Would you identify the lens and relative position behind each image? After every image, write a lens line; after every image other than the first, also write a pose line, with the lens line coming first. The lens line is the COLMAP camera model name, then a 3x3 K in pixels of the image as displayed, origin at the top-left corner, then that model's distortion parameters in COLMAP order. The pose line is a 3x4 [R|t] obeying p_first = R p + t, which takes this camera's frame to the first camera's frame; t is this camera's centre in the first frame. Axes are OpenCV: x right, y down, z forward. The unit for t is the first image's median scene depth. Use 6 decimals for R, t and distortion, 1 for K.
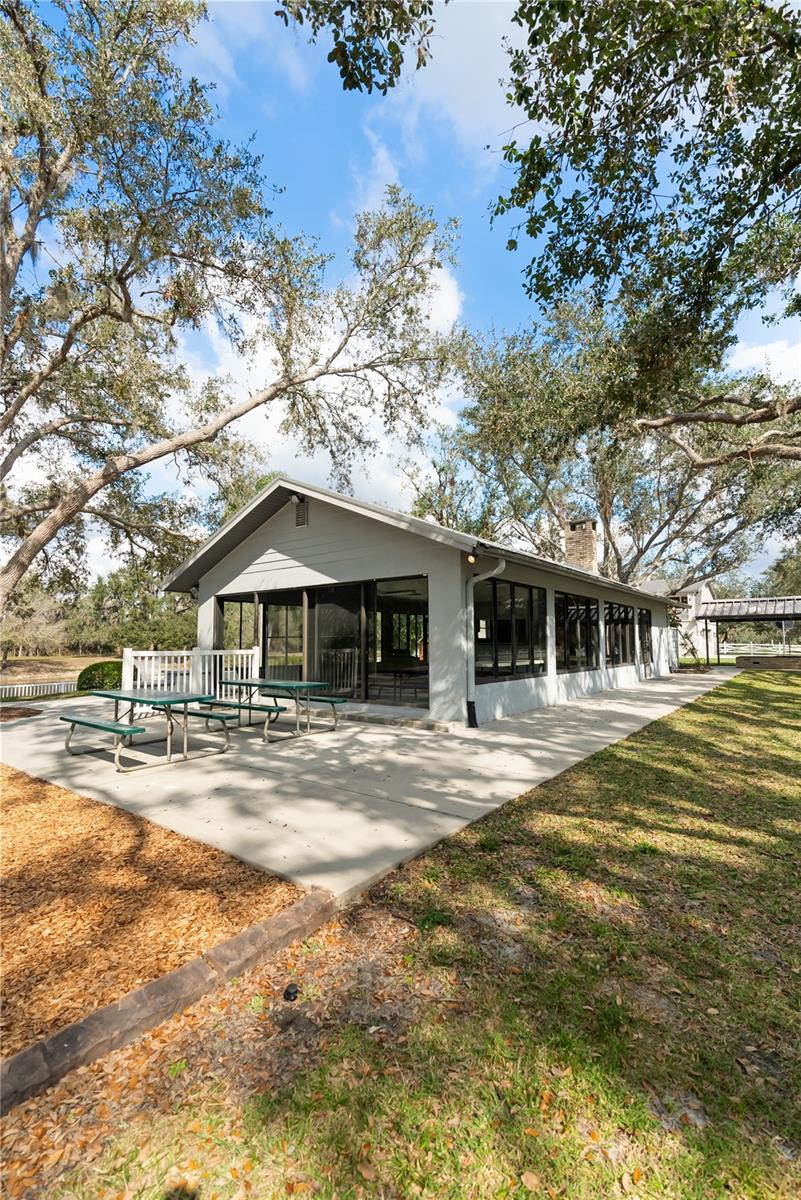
lens RADIAL K [[534.9, 0, 404.9], [0, 534.9, 605.9], [0, 0, 1]] dist [-0.003514, 0.000126]
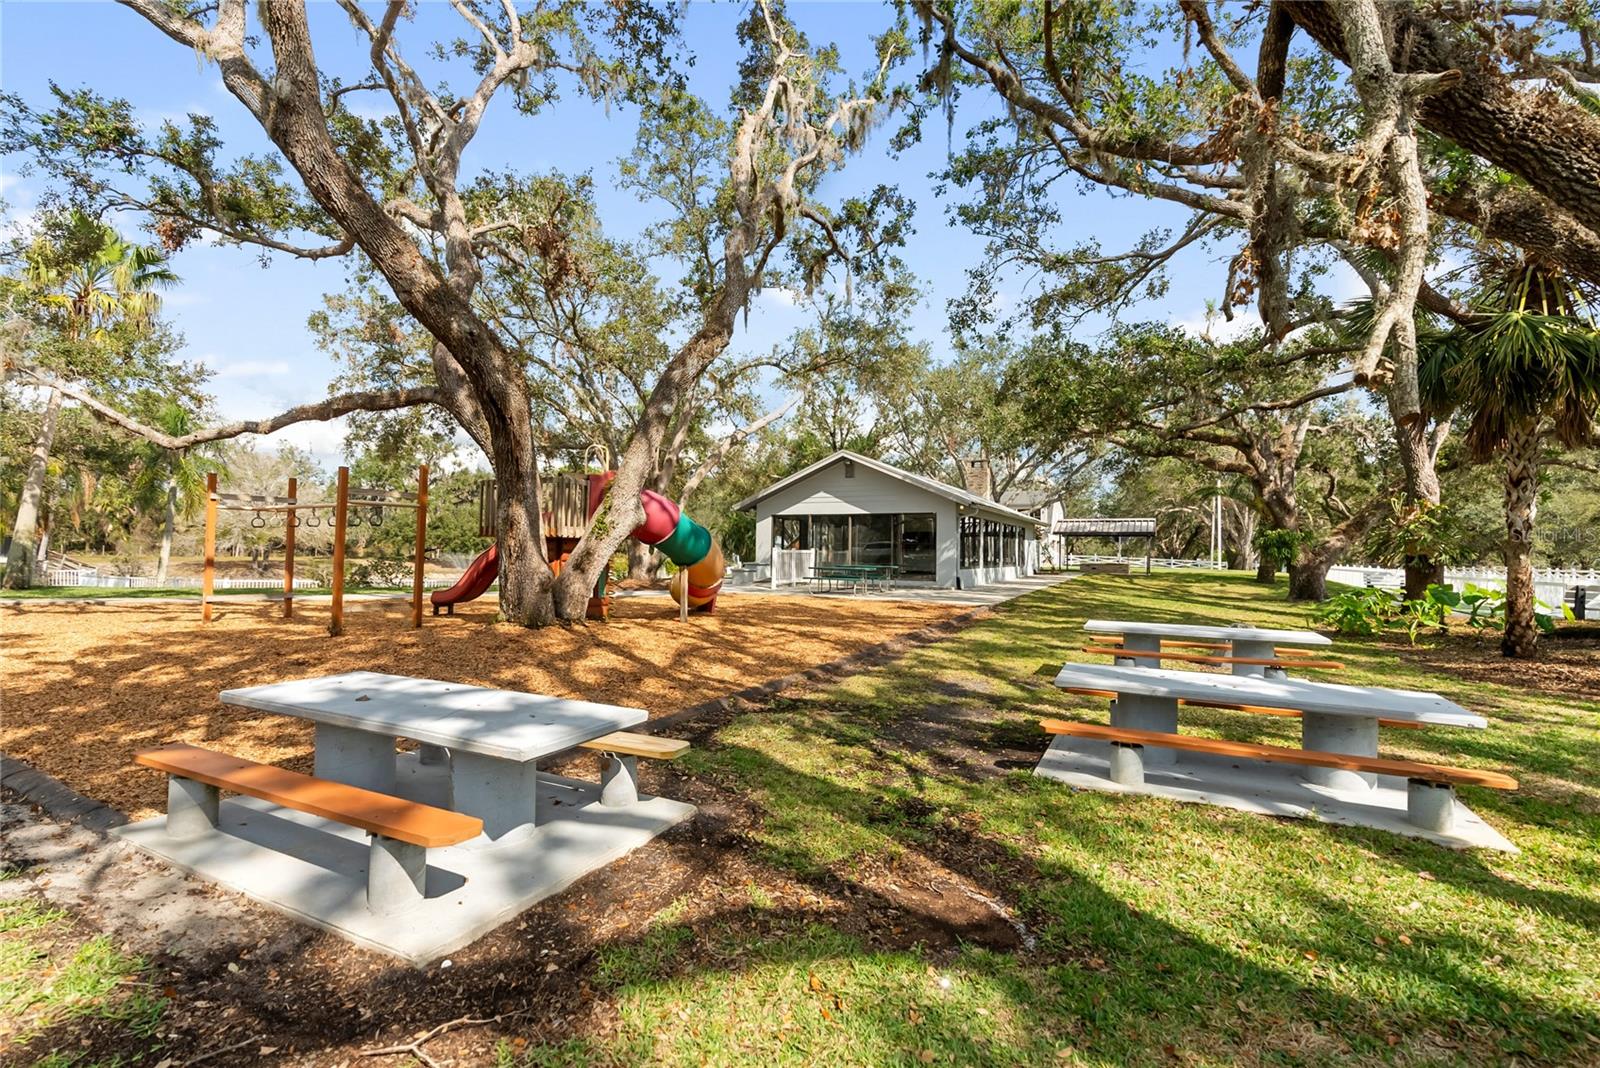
lens RADIAL K [[713.2, 0, 796.6], [0, 713.2, 532.7], [0, 0, 1]] dist [-0.003514, 0.000126]
pose [[0.985182, 0.022650, 0.170010, -0.421863], [-0.030231, 0.998654, 0.042136, -0.038667], [-0.168826, -0.046651, 0.984541, -0.697243]]
